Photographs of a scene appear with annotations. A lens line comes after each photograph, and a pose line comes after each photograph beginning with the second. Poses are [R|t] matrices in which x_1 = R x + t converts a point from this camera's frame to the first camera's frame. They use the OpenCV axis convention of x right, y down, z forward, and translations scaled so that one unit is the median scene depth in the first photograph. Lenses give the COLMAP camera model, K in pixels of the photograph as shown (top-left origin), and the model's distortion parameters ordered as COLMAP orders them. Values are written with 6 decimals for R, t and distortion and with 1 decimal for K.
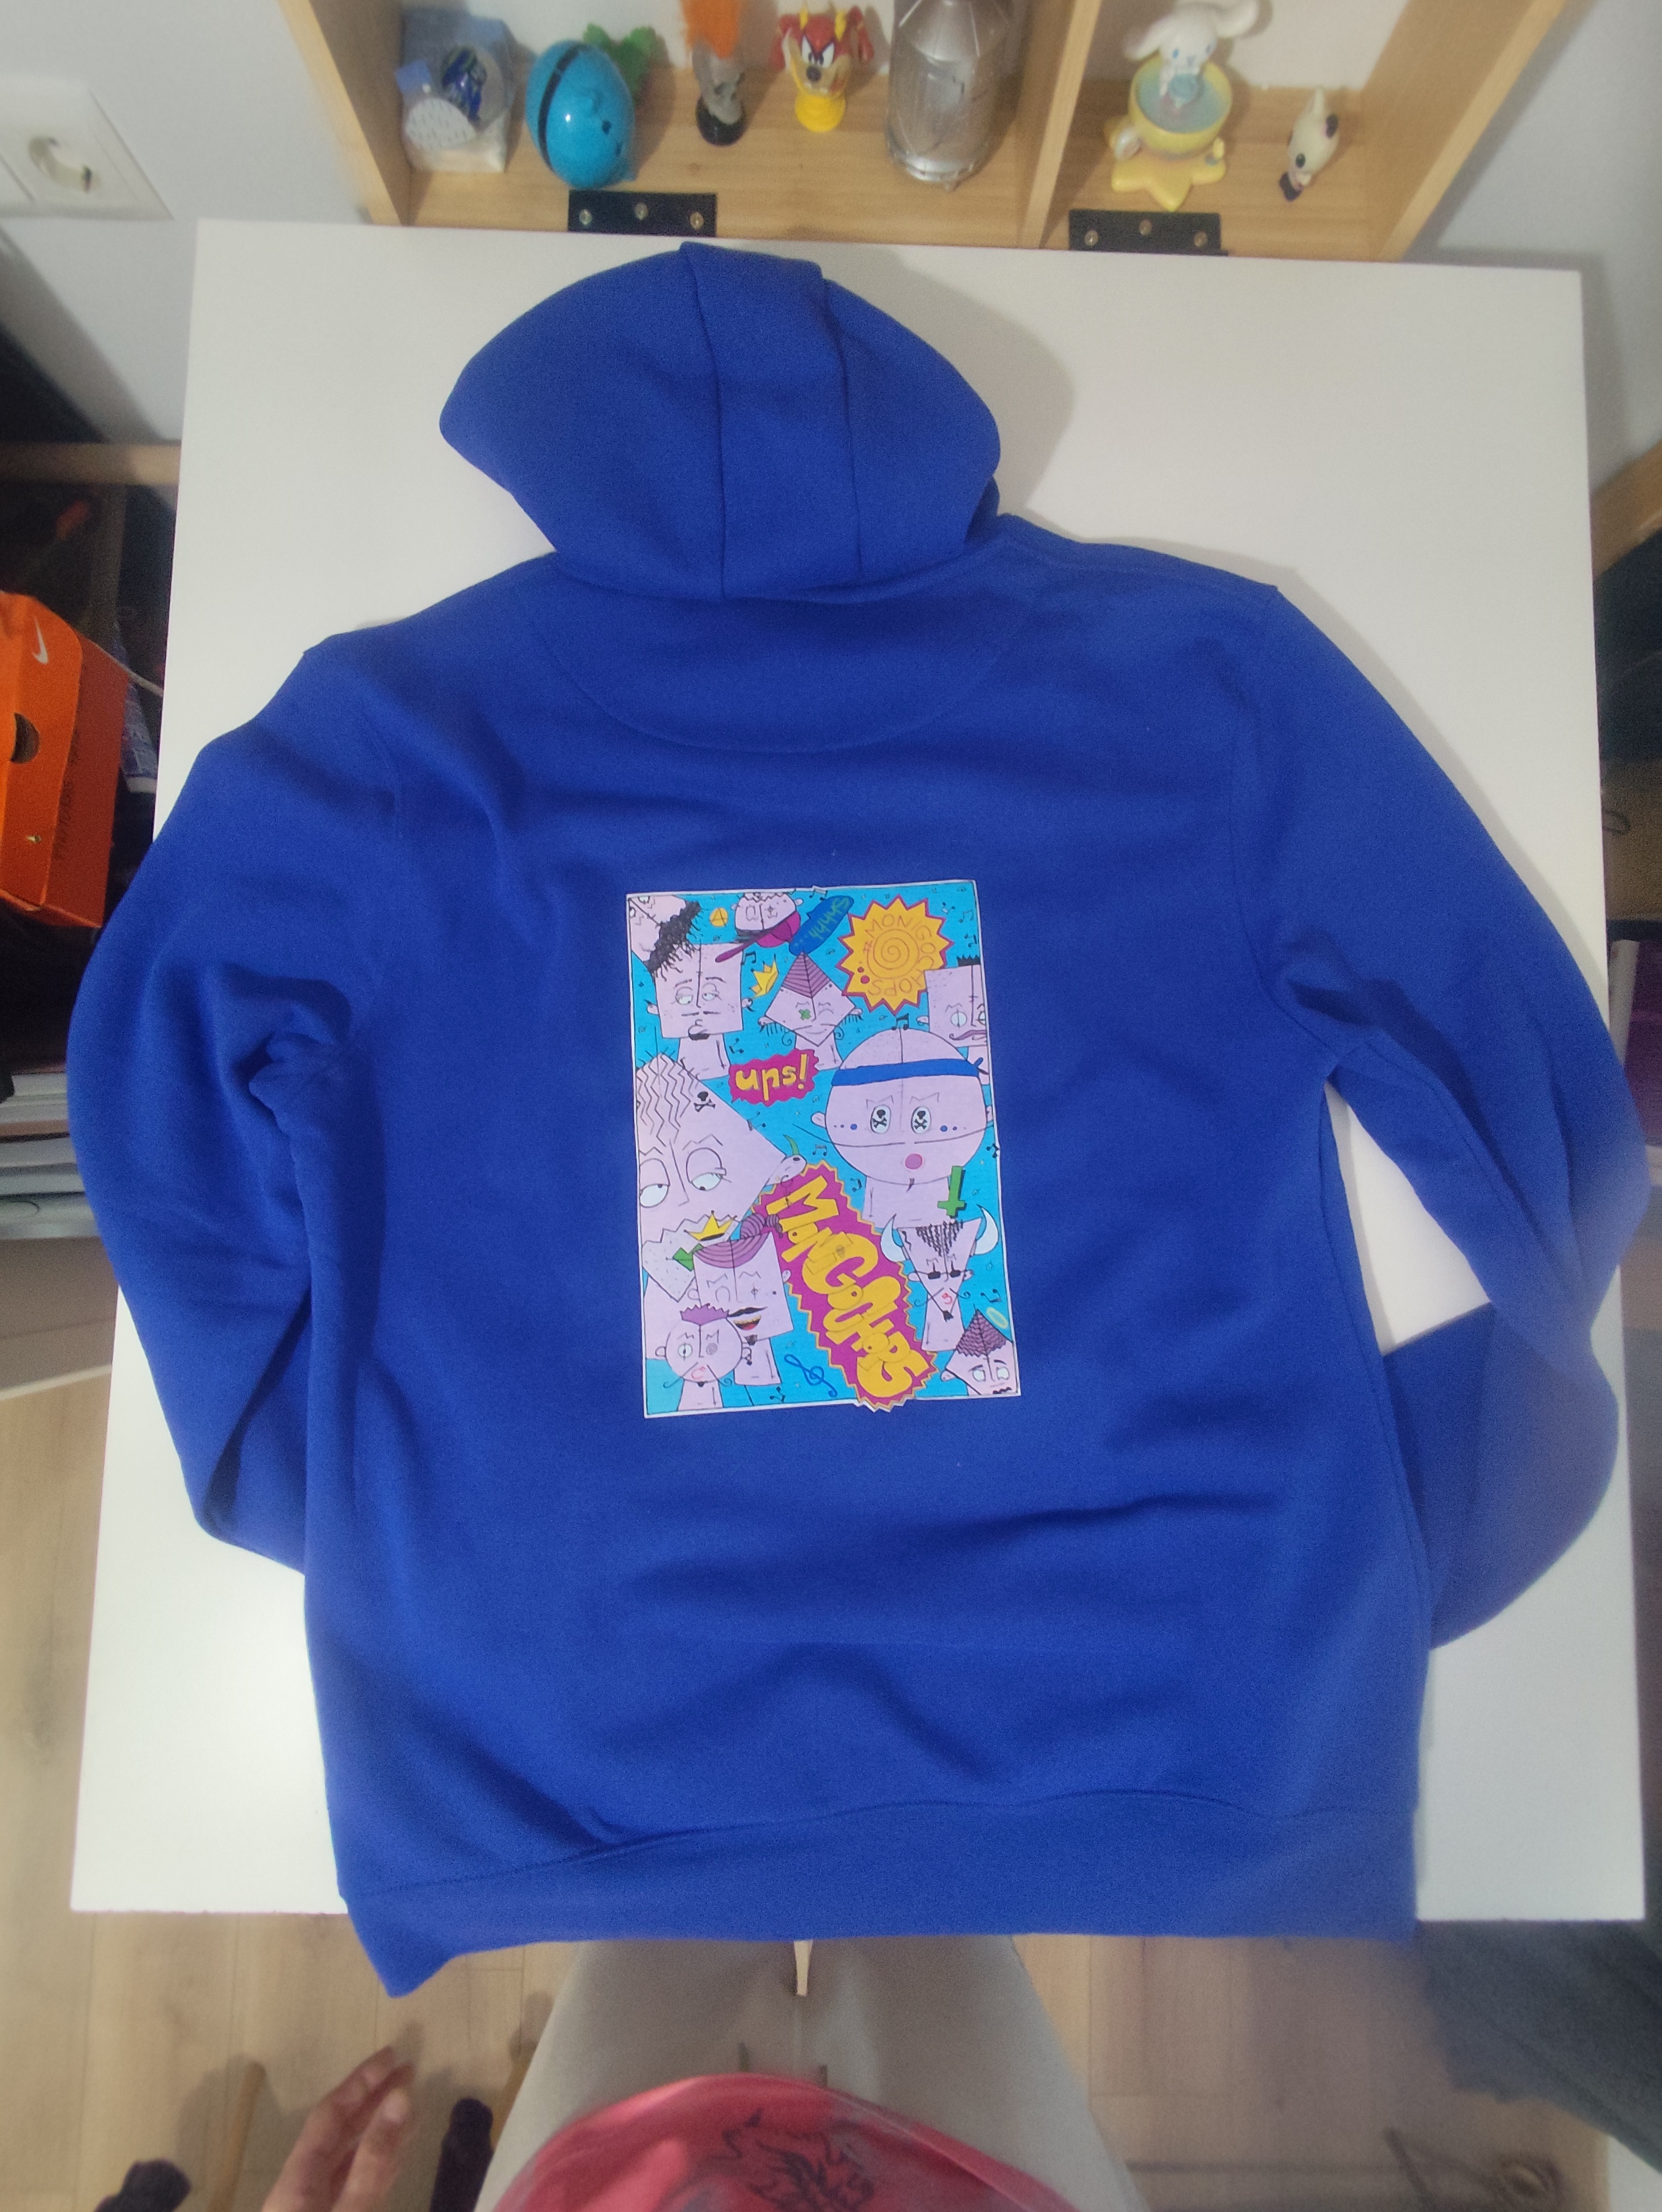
lens RADIAL K [[1020.6, 0, 824.4], [0, 1020.6, 1104.8], [0, 0, 1]] dist [-0.000994, -0.000664]
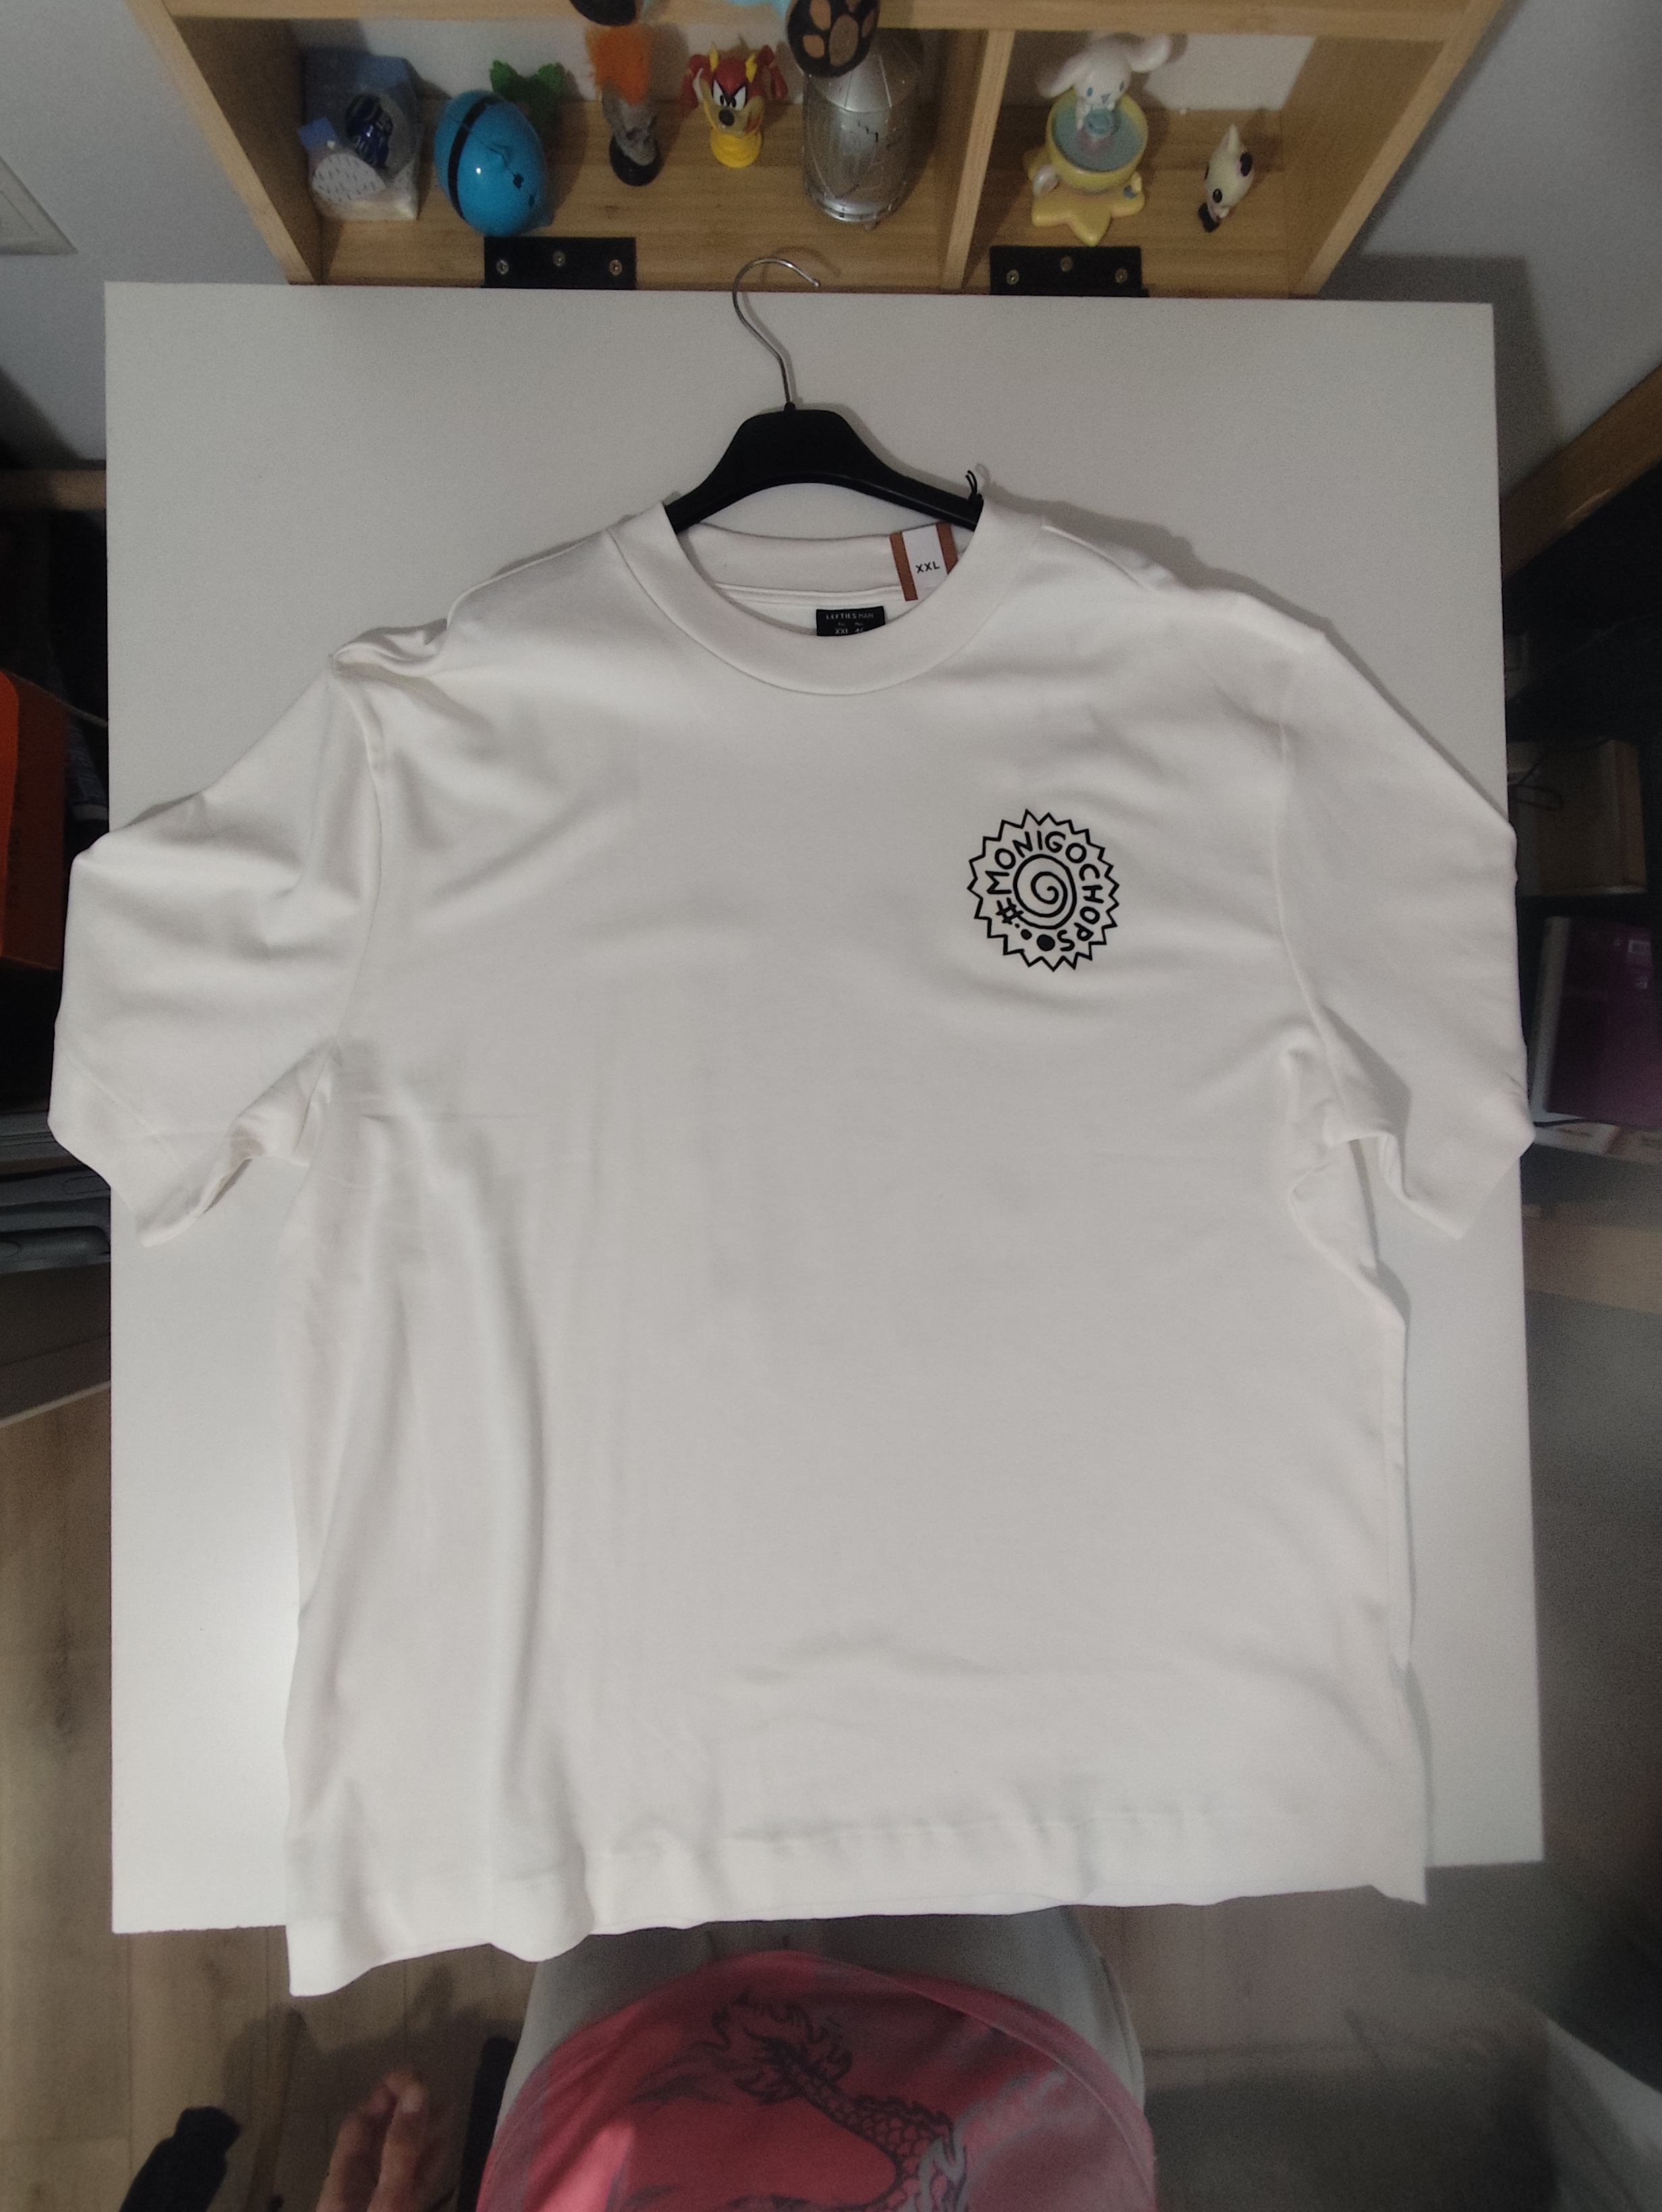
lens RADIAL K [[1020.6, 0, 828.8], [0, 1020.6, 1107.0], [0, 0, 1]] dist [-0.000994, -0.000664]
pose [[0.999003, -0.038176, 0.023128, 0.027623], [0.036694, 0.997435, 0.061453, -0.106893], [-0.025415, -0.060543, 0.997842, -0.043596]]
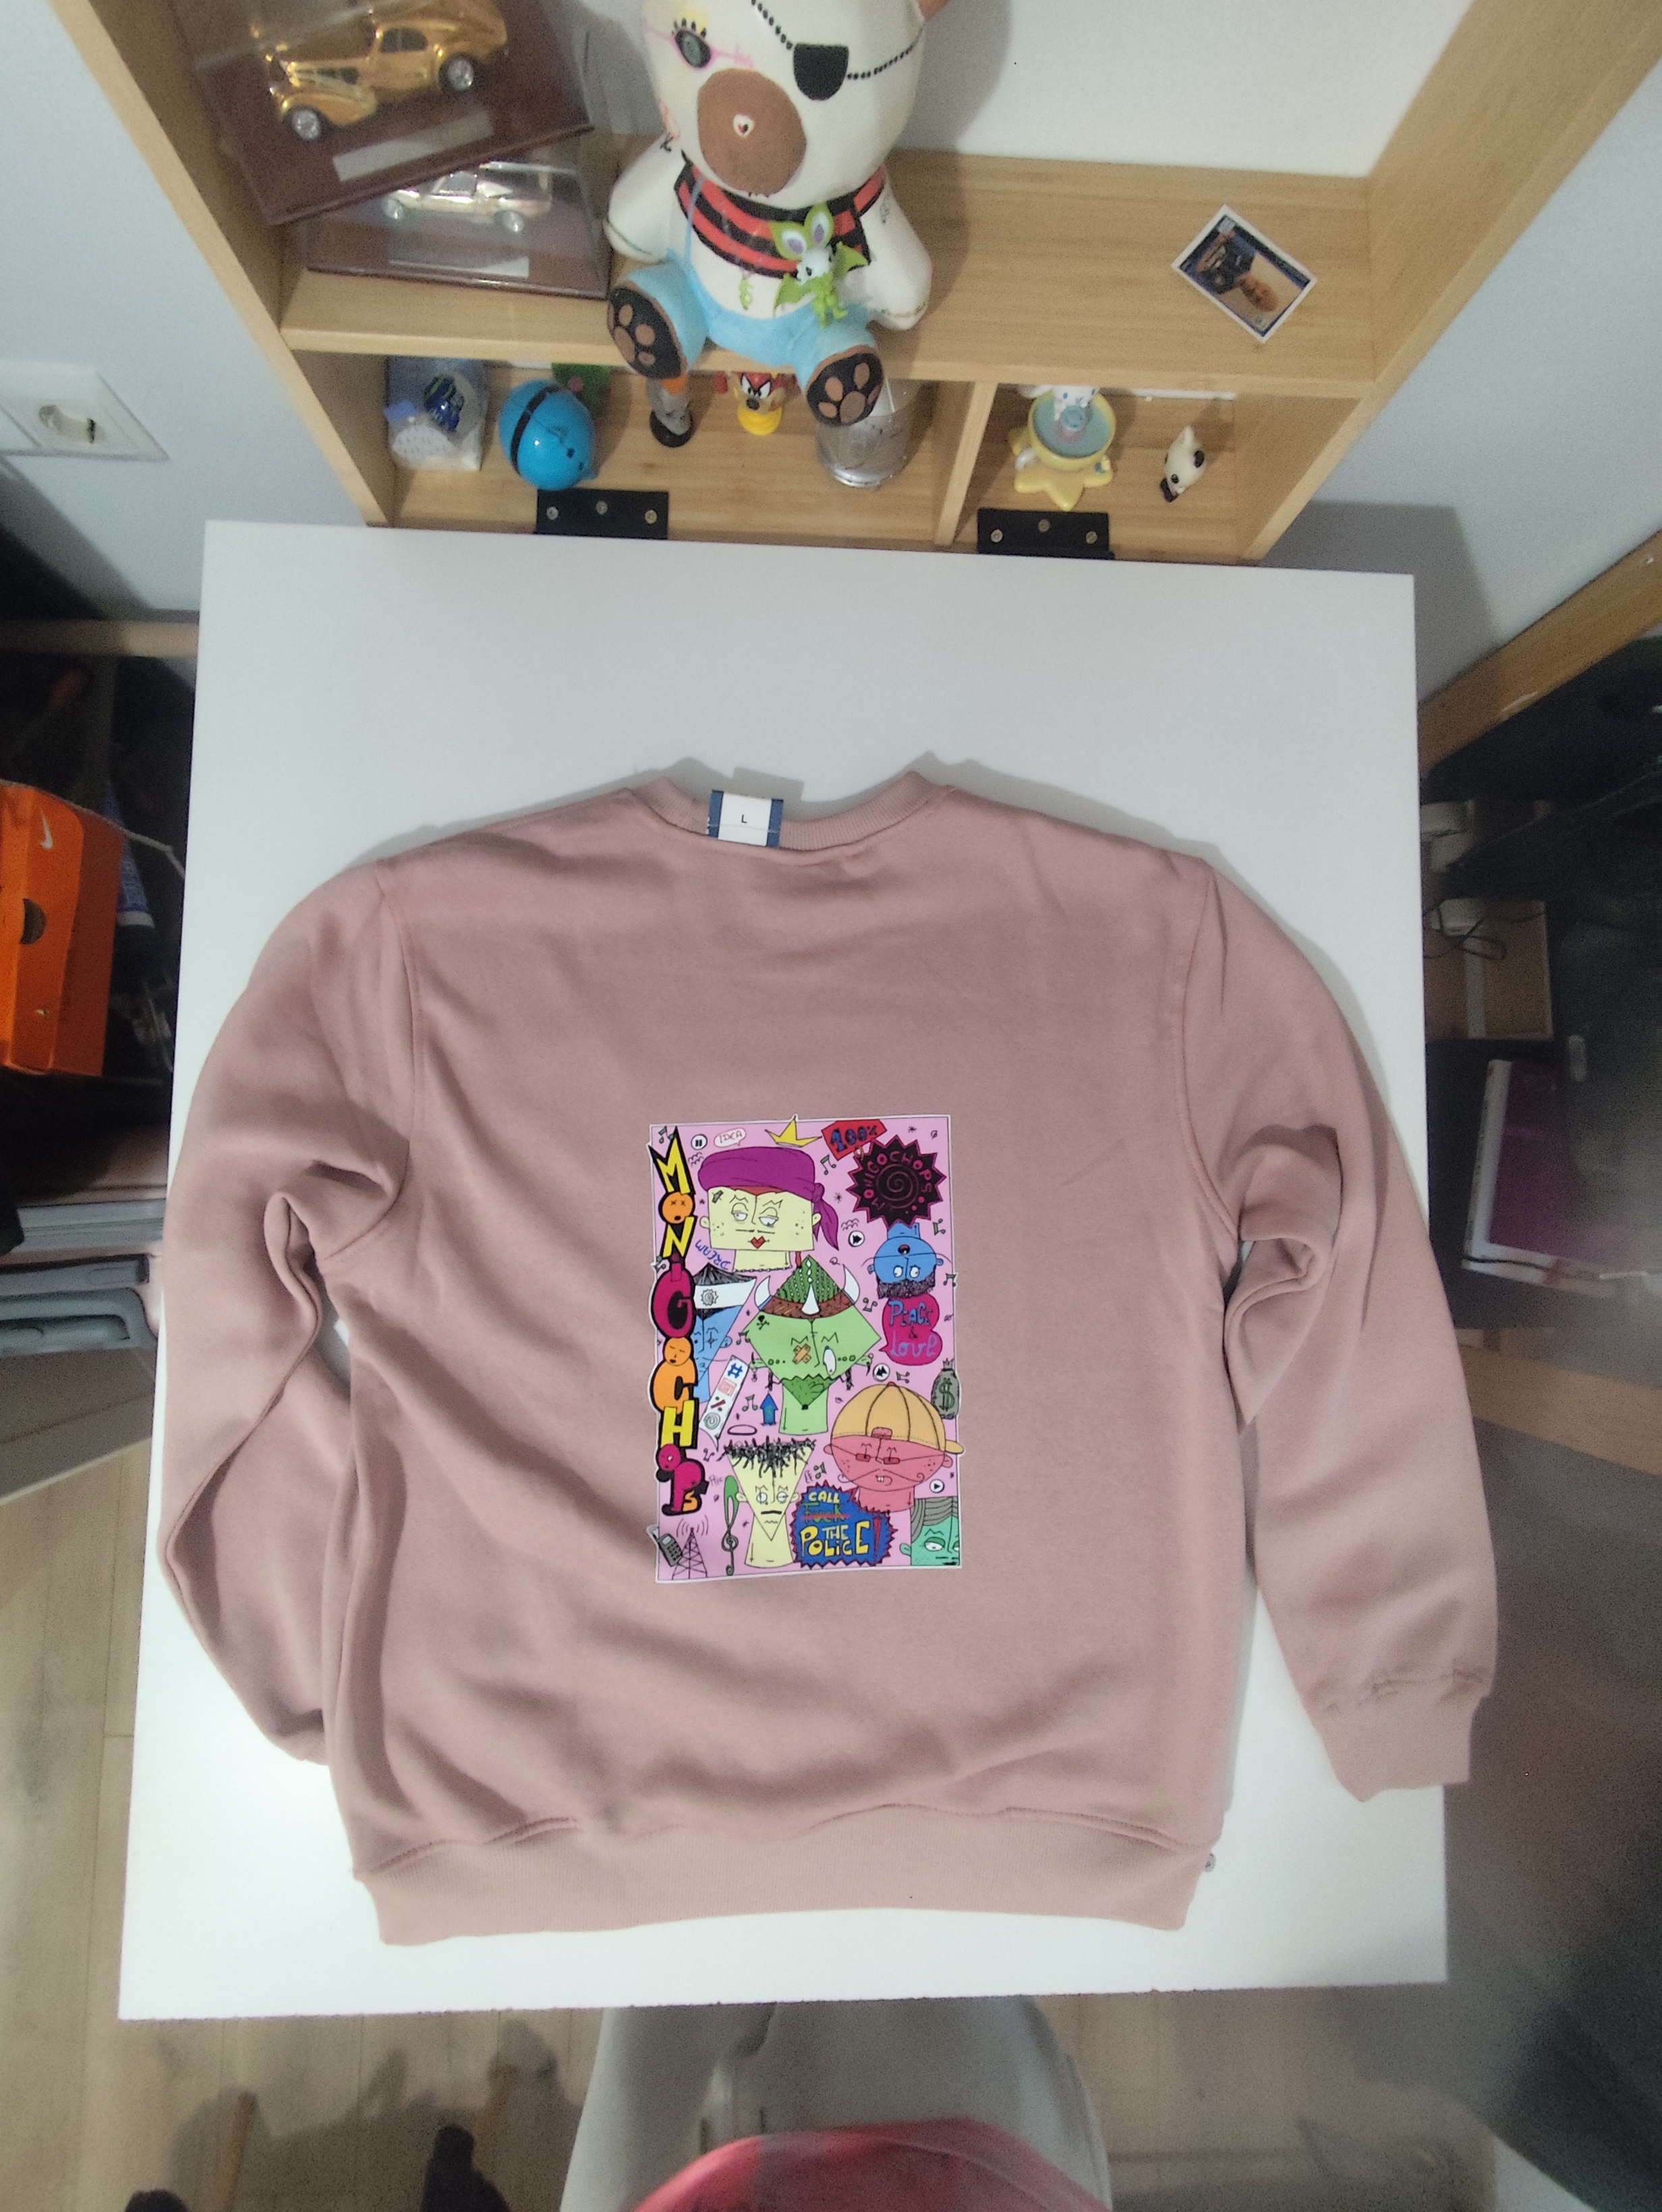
lens RADIAL K [[1020.6, 0, 828.5], [0, 1020.6, 1108.1], [0, 0, 1]] dist [-0.000994, -0.000664]
pose [[0.999391, -0.003163, 0.034762, 0.030593], [0.002679, 0.999899, 0.013962, -0.224631], [-0.034802, -0.013860, 0.999298, -0.151738]]
